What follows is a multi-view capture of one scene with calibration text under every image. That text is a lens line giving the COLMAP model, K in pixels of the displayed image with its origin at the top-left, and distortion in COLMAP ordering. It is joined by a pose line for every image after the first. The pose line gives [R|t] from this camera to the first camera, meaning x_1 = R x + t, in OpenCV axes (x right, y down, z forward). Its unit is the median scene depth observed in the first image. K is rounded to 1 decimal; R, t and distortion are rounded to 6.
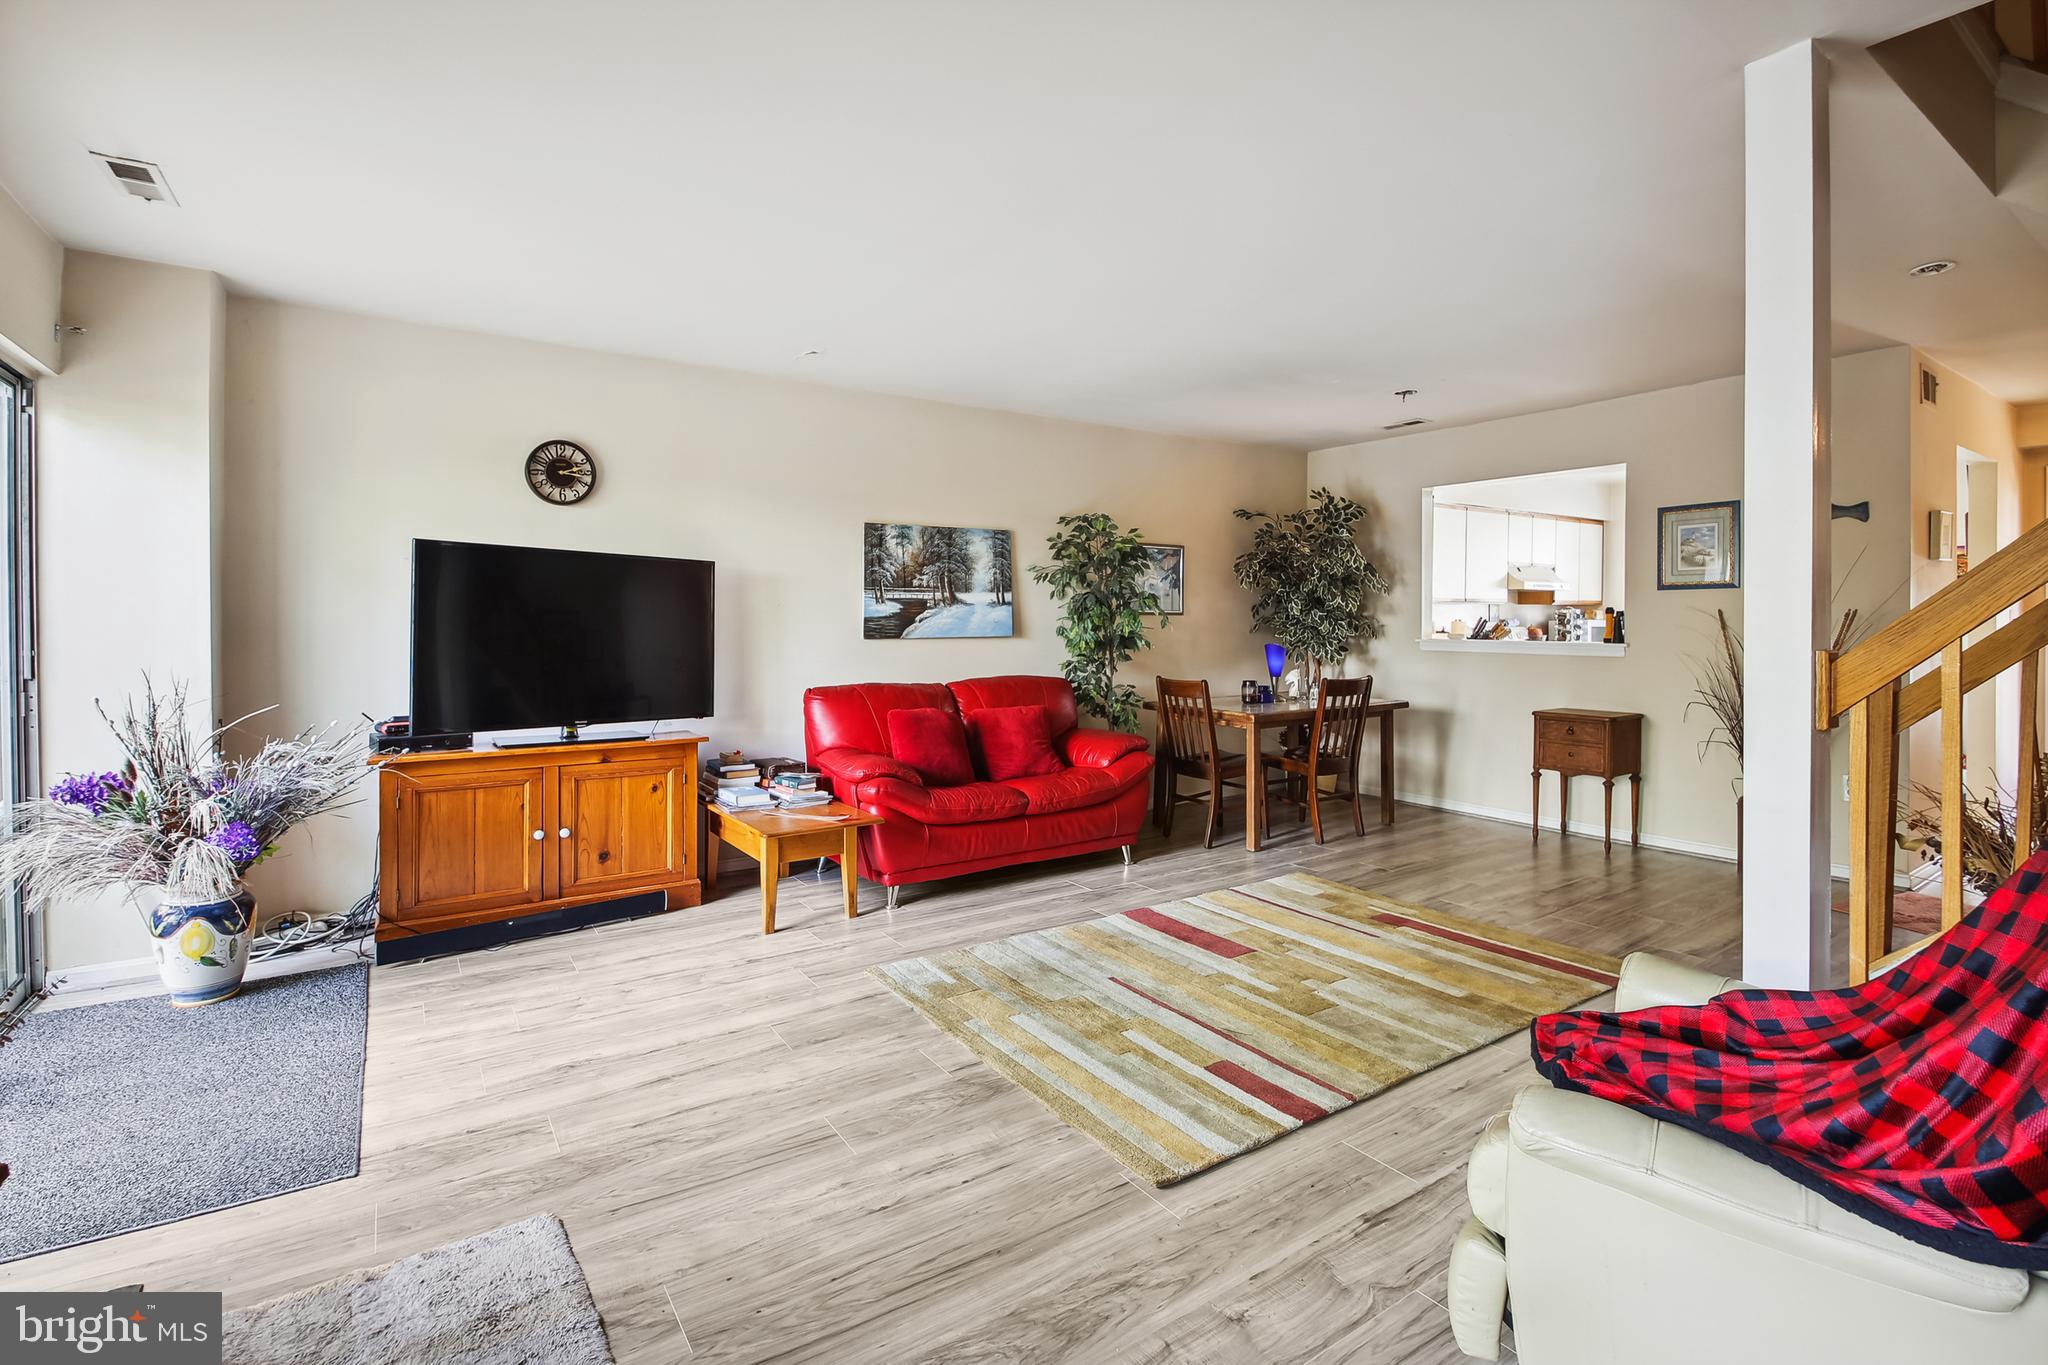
lens RADIAL K [[933.2, 0, 1023.0], [0, 933.2, 637.7], [0, 0, 1]] dist [-0.034914, -0.001030]
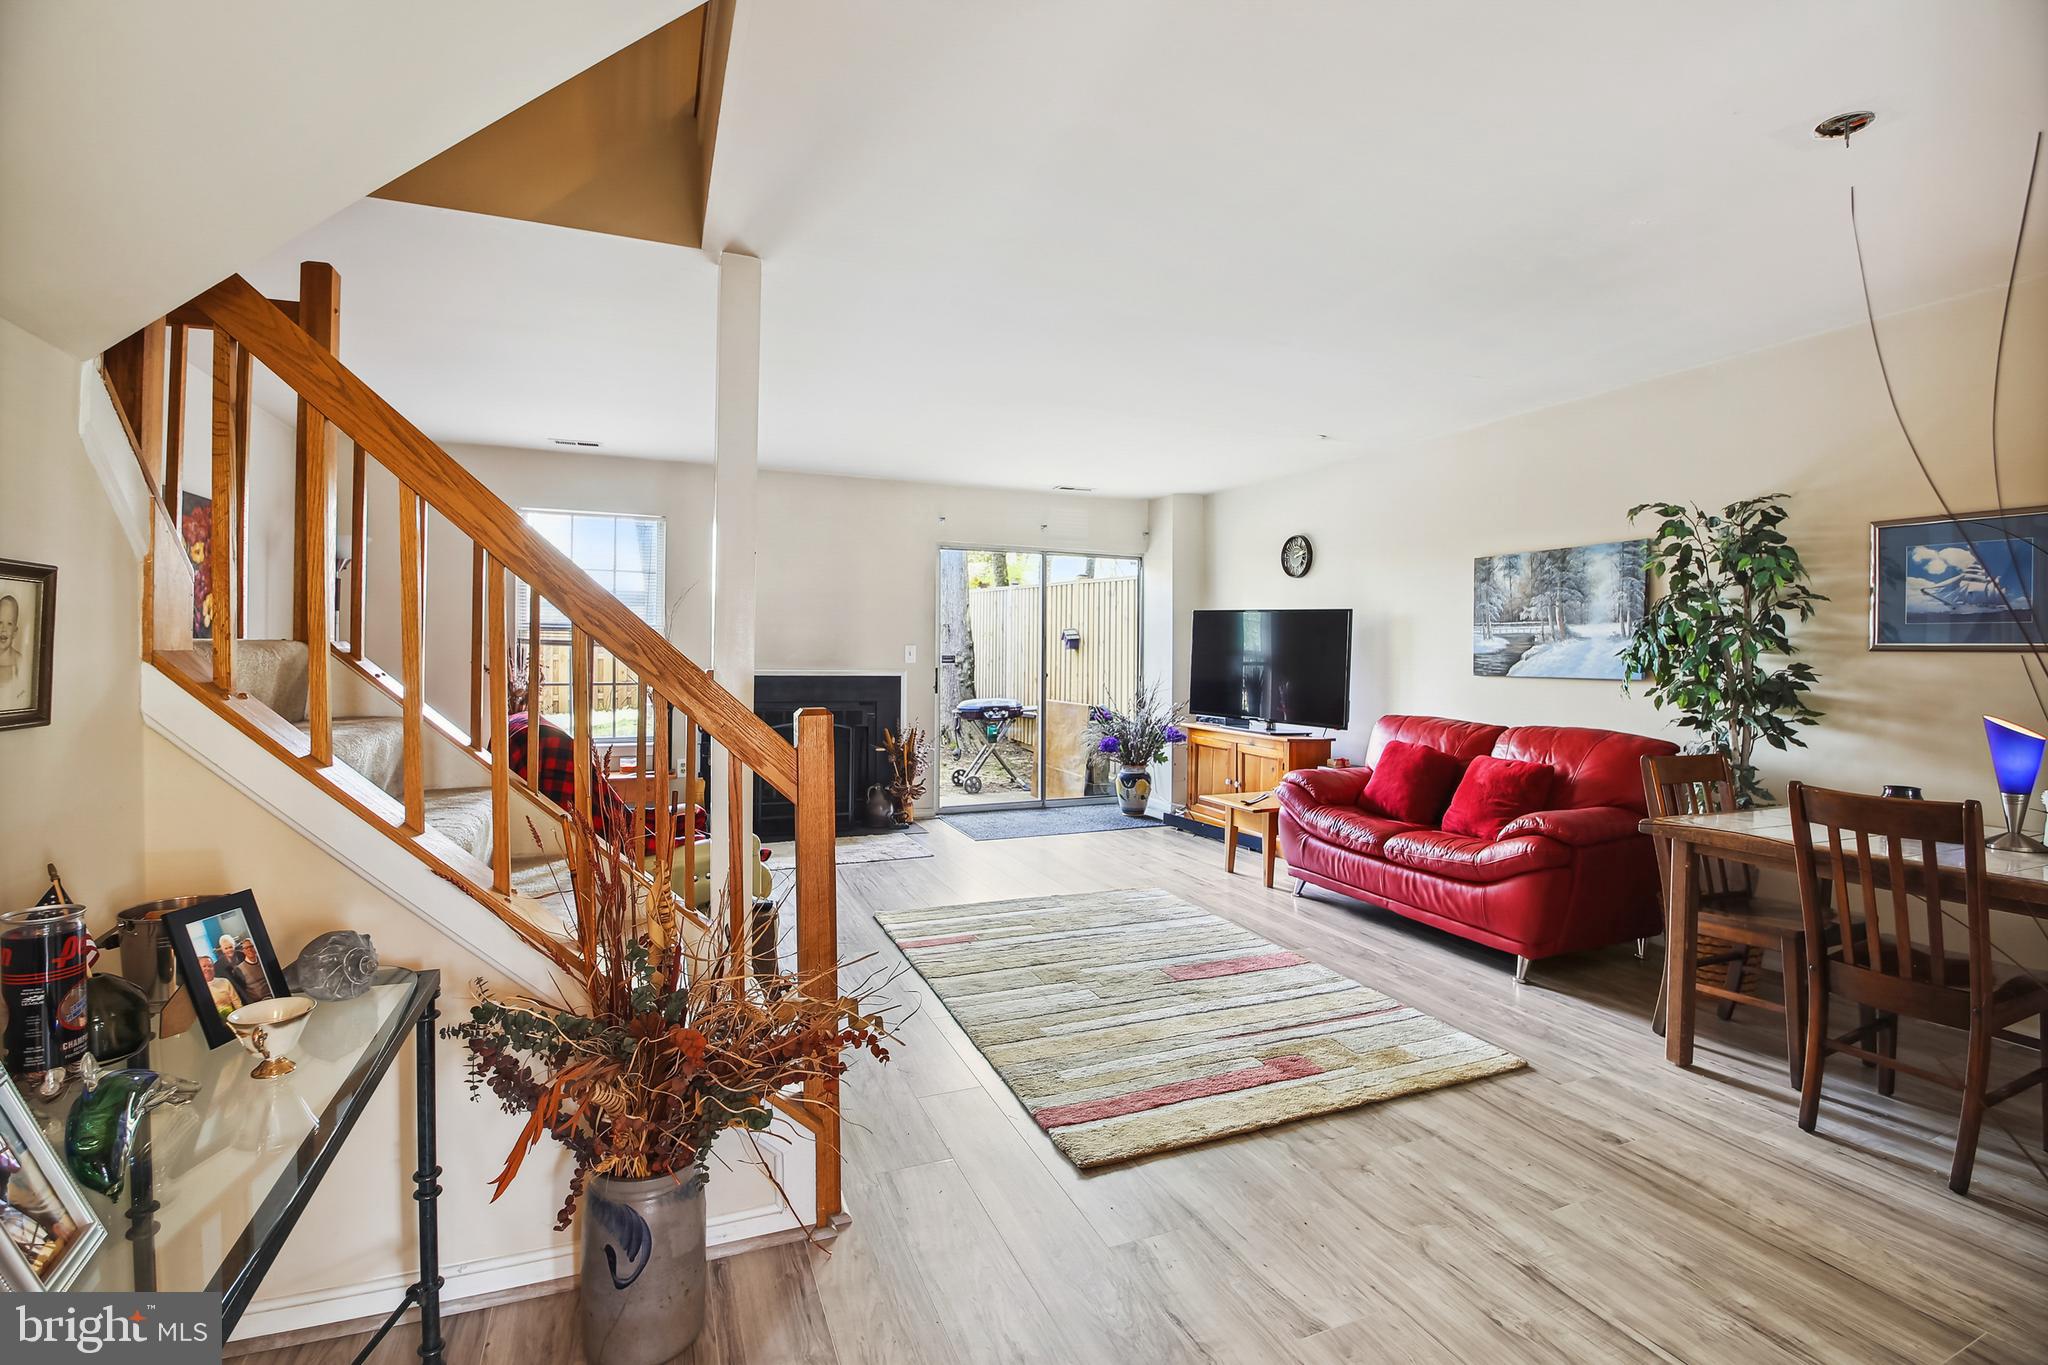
lens RADIAL K [[946.7, 0, 1020.8], [0, 946.7, 691.0], [0, 0, 1]] dist [-0.011159, 0.000034]
pose [[-0.203922, 0.037992, -0.978250, 0.934075], [-0.032419, 0.998437, 0.045534, -0.012733], [0.978450, 0.040999, -0.202372, 0.750909]]
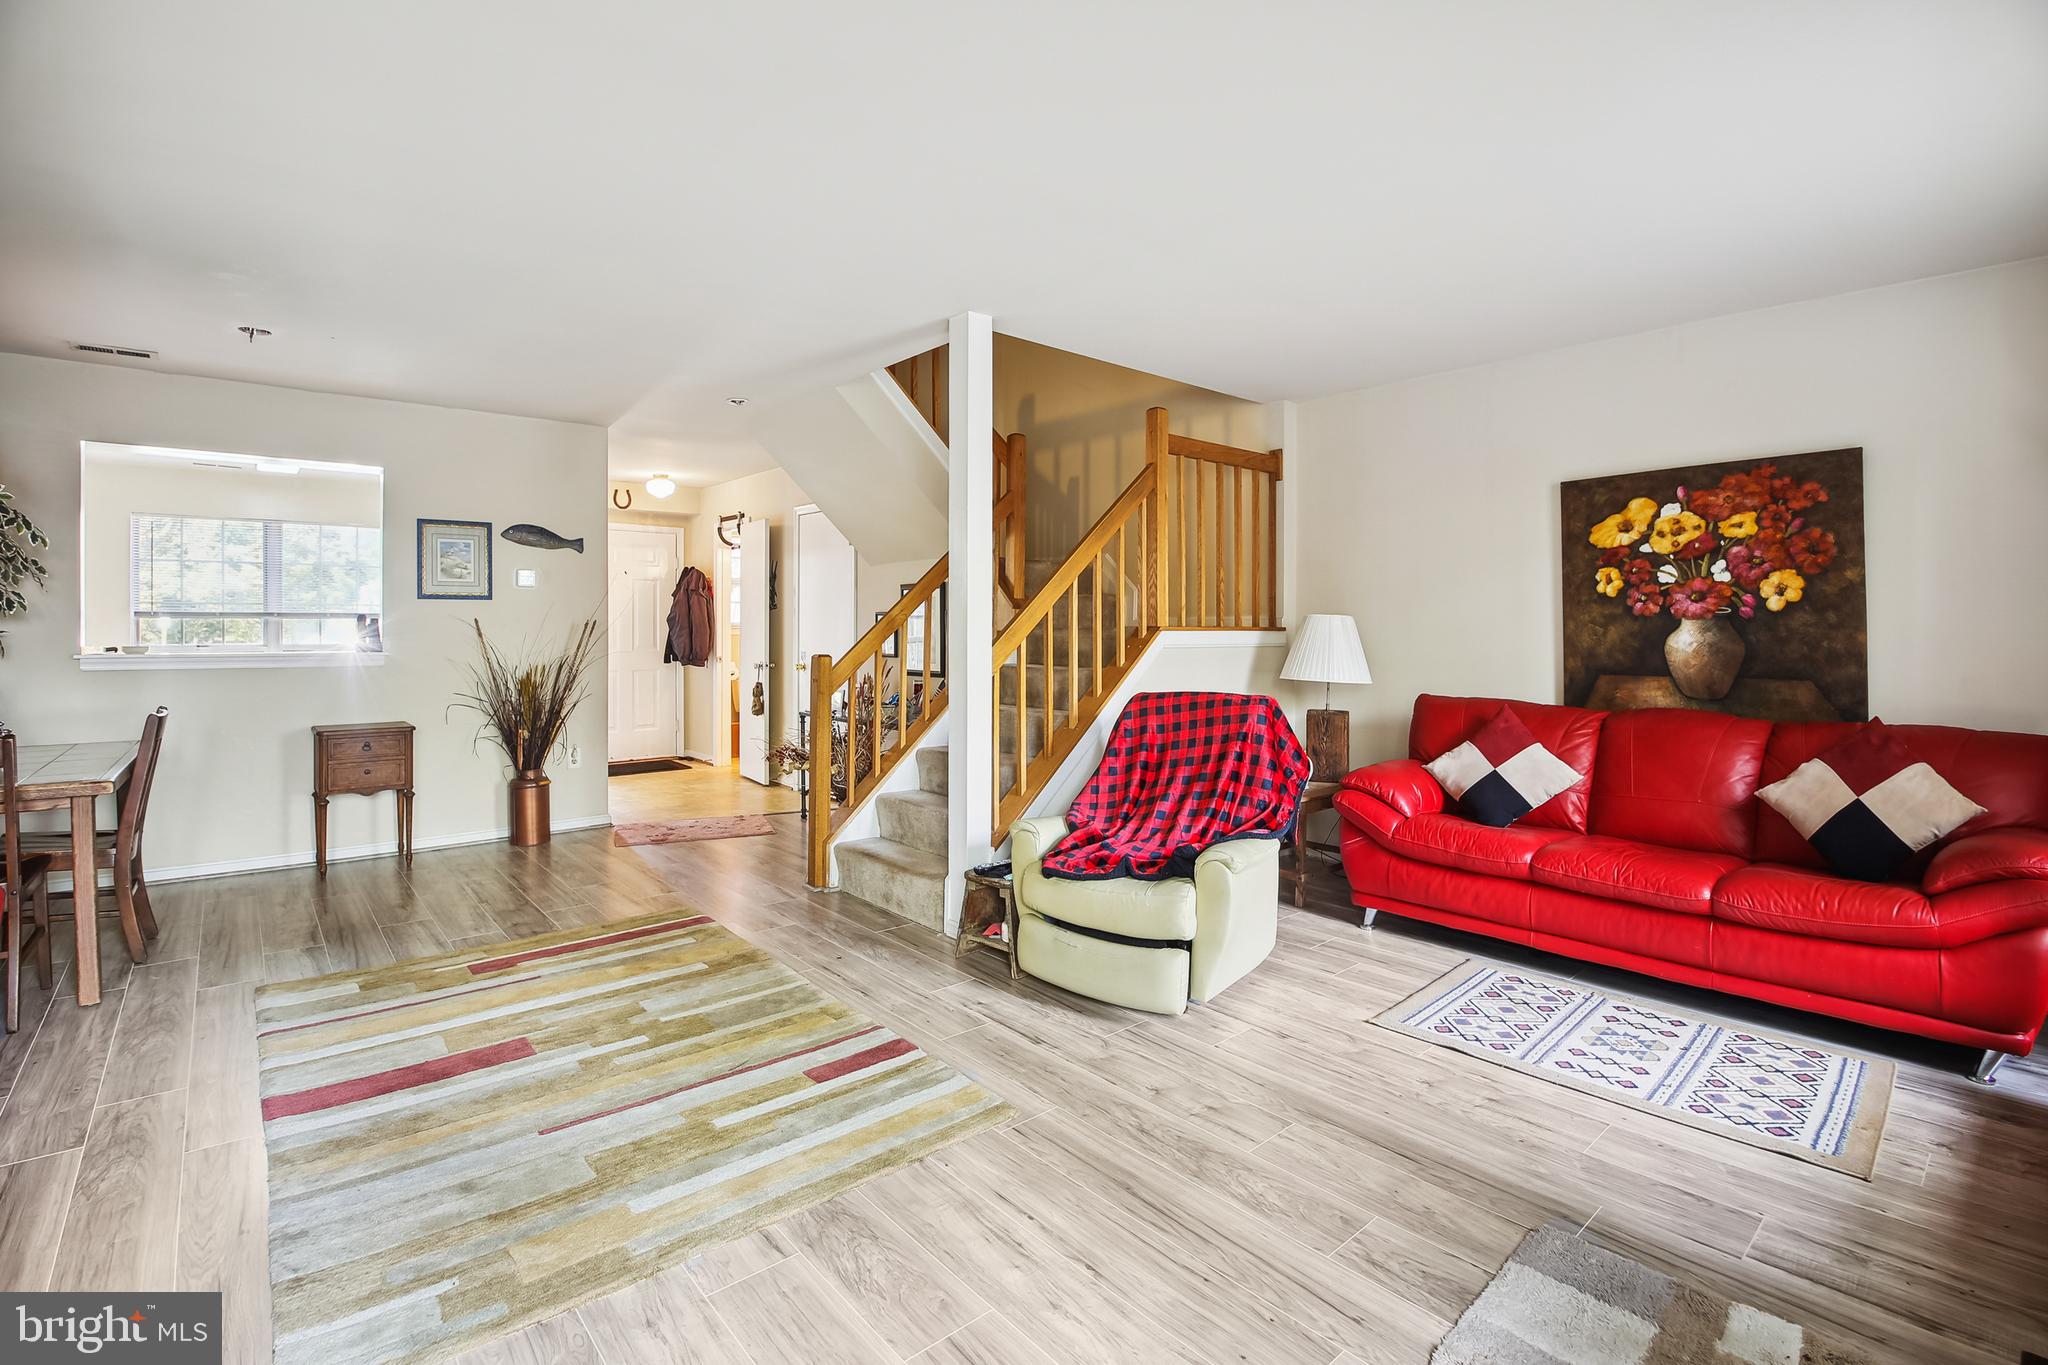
lens RADIAL K [[933.2, 0, 1023.0], [0, 933.2, 637.7], [0, 0, 1]] dist [-0.034914, -0.001030]
pose [[-0.128267, -0.008710, 0.991701, -0.435507], [0.015730, 0.999818, 0.010816, -0.009197], [-0.991615, 0.016987, -0.128107, 0.487211]]
